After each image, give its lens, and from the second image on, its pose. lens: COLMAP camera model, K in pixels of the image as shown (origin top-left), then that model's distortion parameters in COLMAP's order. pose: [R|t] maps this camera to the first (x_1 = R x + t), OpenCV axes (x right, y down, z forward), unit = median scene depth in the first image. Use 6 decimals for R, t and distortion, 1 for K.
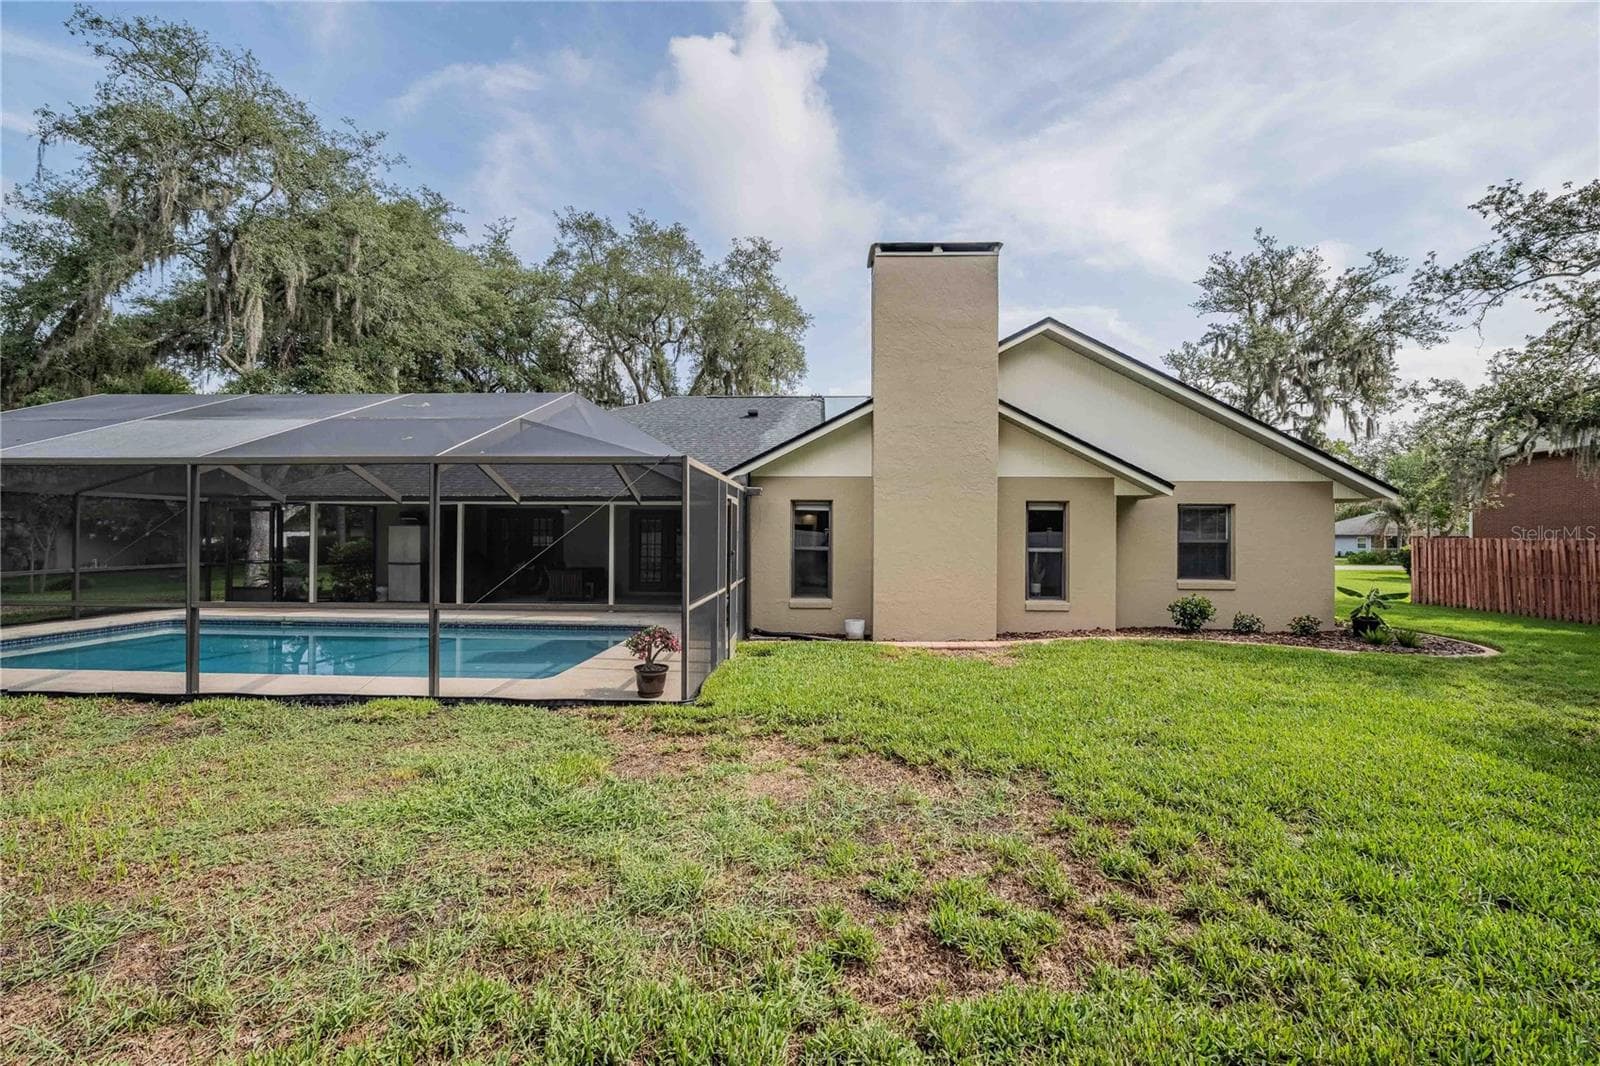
lens RADIAL K [[643.4, 0, 802.0], [0, 643.4, 532.2], [0, 0, 1]] dist [-0.001557, -0.000019]
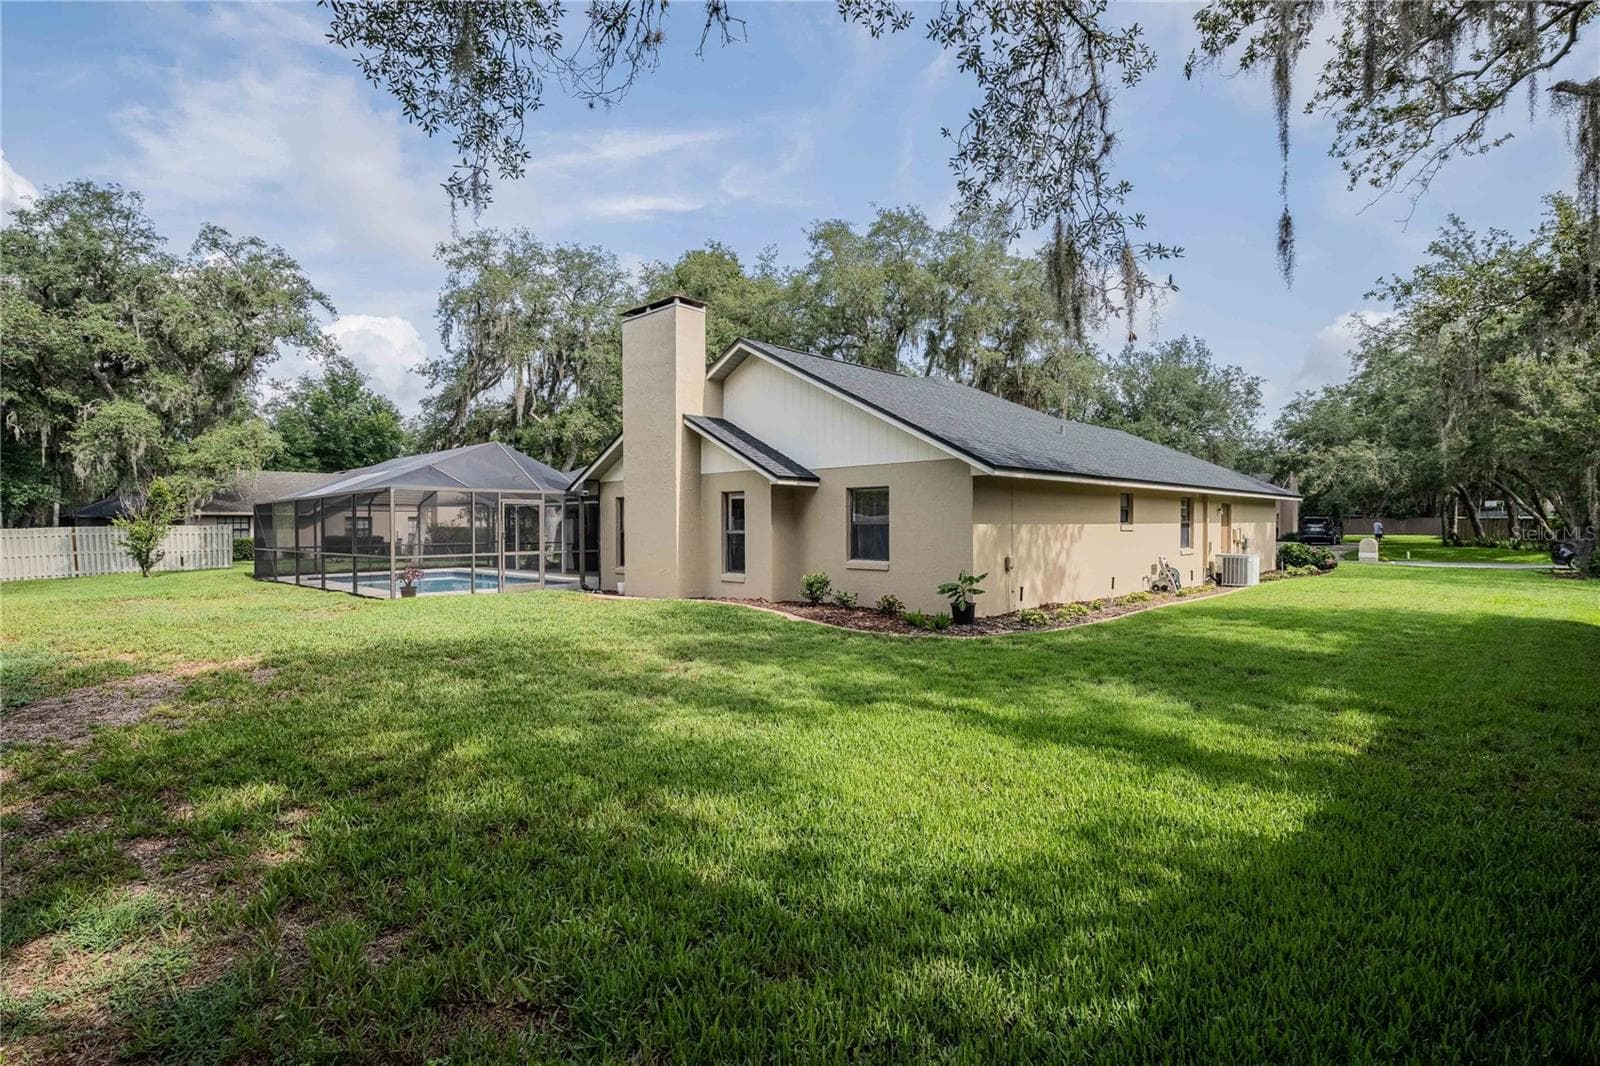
lens RADIAL K [[767.0, 0, 794.9], [0, 767.0, 540.9], [0, 0, 1]] dist [-0.018381, -0.000205]
pose [[0.747450, 0.003772, -0.664307, 1.079611], [0.016490, 0.999570, 0.024229, 0.008173], [0.664113, -0.029064, 0.747067, -0.004434]]
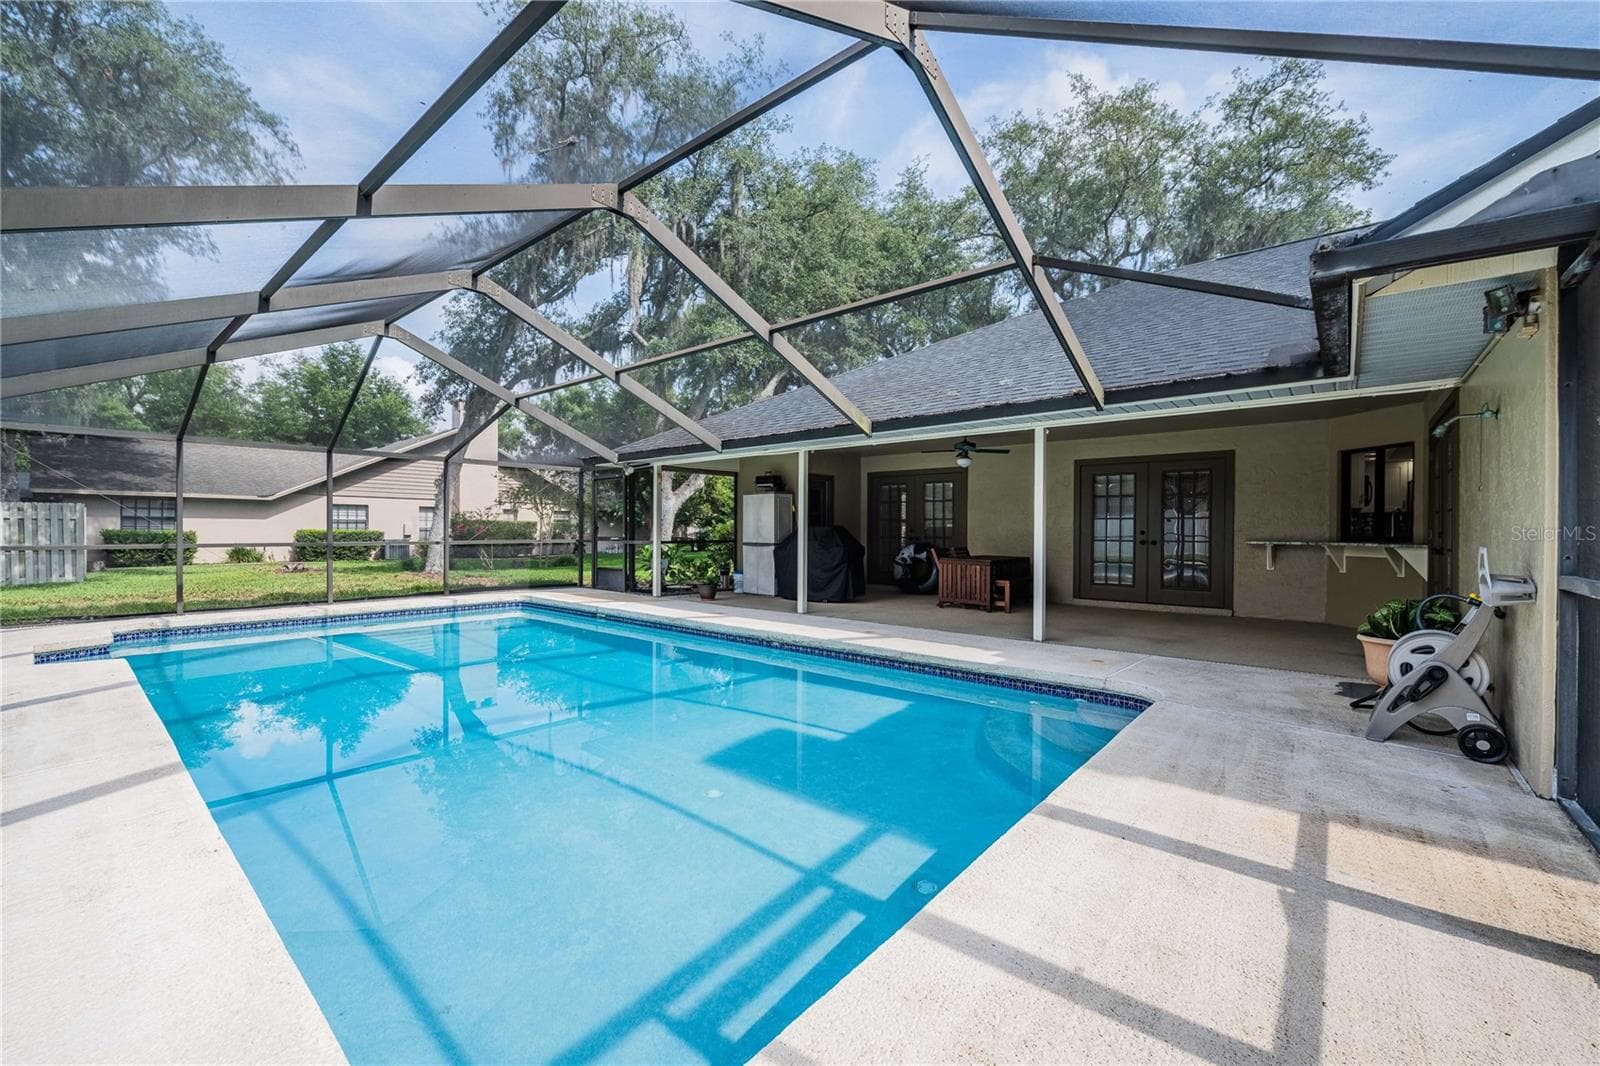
lens RADIAL K [[643.4, 0, 794.0], [0, 643.4, 536.8], [0, 0, 1]] dist [-0.001557, -0.000019]
pose [[0.786745, 0.005513, -0.617253, -0.130242], [0.004128, 0.999891, 0.014193, 0.031853], [0.617264, -0.013714, 0.786637, 0.465836]]
